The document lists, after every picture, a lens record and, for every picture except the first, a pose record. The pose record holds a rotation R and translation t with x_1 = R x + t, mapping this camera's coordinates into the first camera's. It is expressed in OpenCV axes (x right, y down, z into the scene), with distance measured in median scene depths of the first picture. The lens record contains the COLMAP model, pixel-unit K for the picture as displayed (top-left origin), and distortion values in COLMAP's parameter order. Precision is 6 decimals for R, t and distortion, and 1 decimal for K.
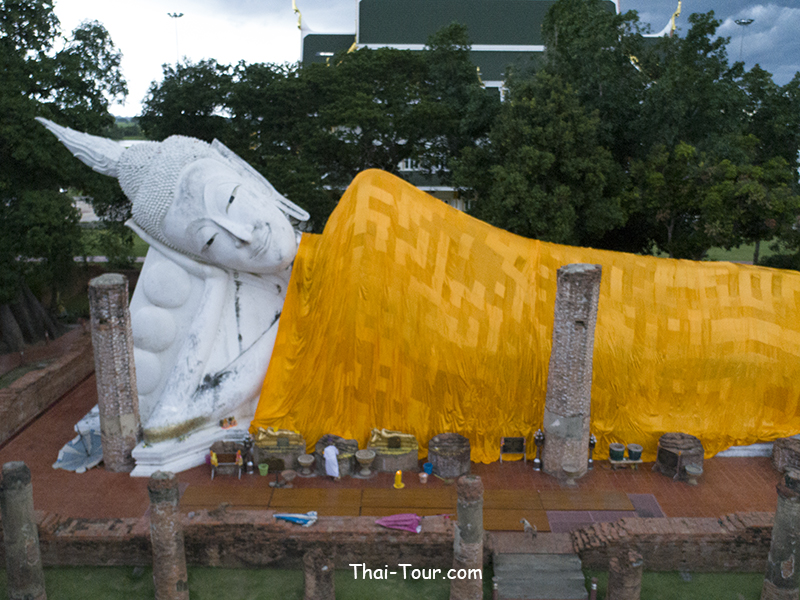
lens RADIAL K [[710.9, 0, 400.1], [0, 710.9, 303.0], [0, 0, 1]] dist [-0.012358, -0.005362]
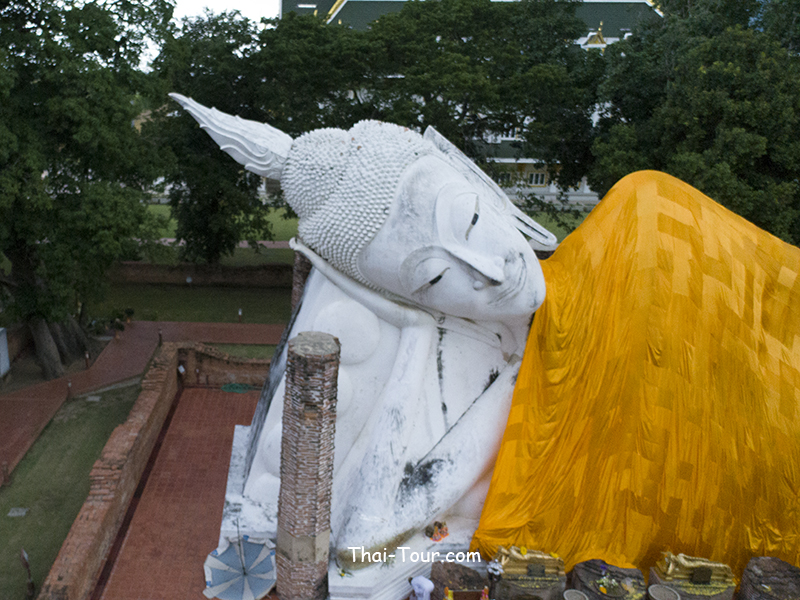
lens RADIAL K [[713.2, 0, 272.9], [0, 713.2, 301.6], [0, 0, 1]] dist [-0.017133, 0.012159]
pose [[0.998961, 0.014391, -0.043248, -0.380781], [-0.012018, 0.998433, 0.054656, -0.097620], [0.043967, -0.054079, 0.997568, 0.297312]]
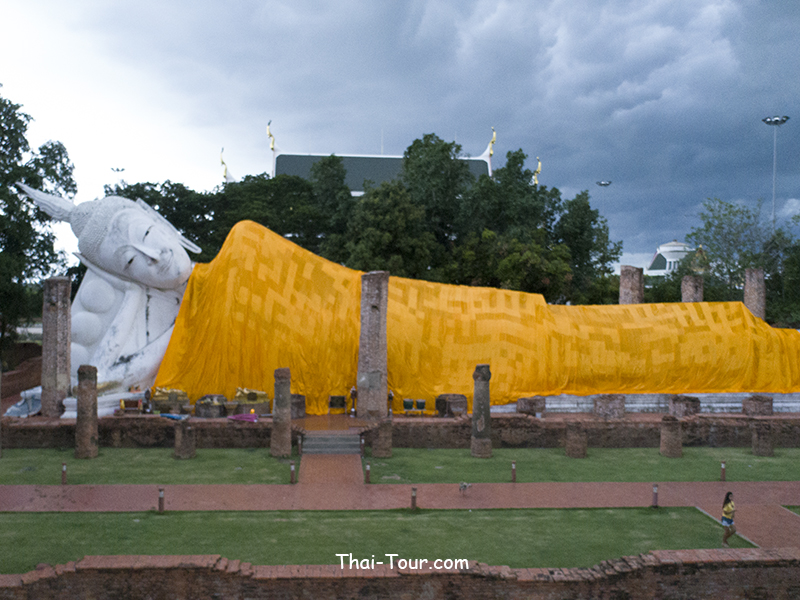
lens RADIAL K [[710.9, 0, 384.0], [0, 710.9, 301.0], [0, 0, 1]] dist [-0.012358, -0.005362]
pose [[0.997499, 0.005309, 0.070476, 0.148000], [0.011205, 0.972681, -0.231873, 0.329190], [-0.069781, 0.232083, 0.970190, -0.429276]]
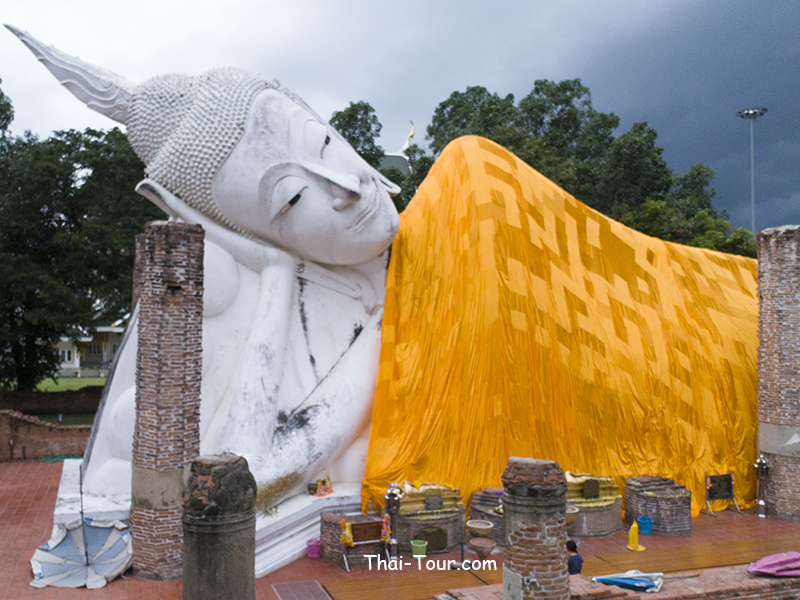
lens RADIAL K [[710.9, 0, 310.6], [0, 710.9, 304.3], [0, 0, 1]] dist [-0.012358, -0.005362]
pose [[0.964230, -0.000820, 0.265067, -0.414914], [0.071469, 0.963765, -0.256999, 0.173428], [-0.255252, 0.266750, 0.929350, 0.392126]]
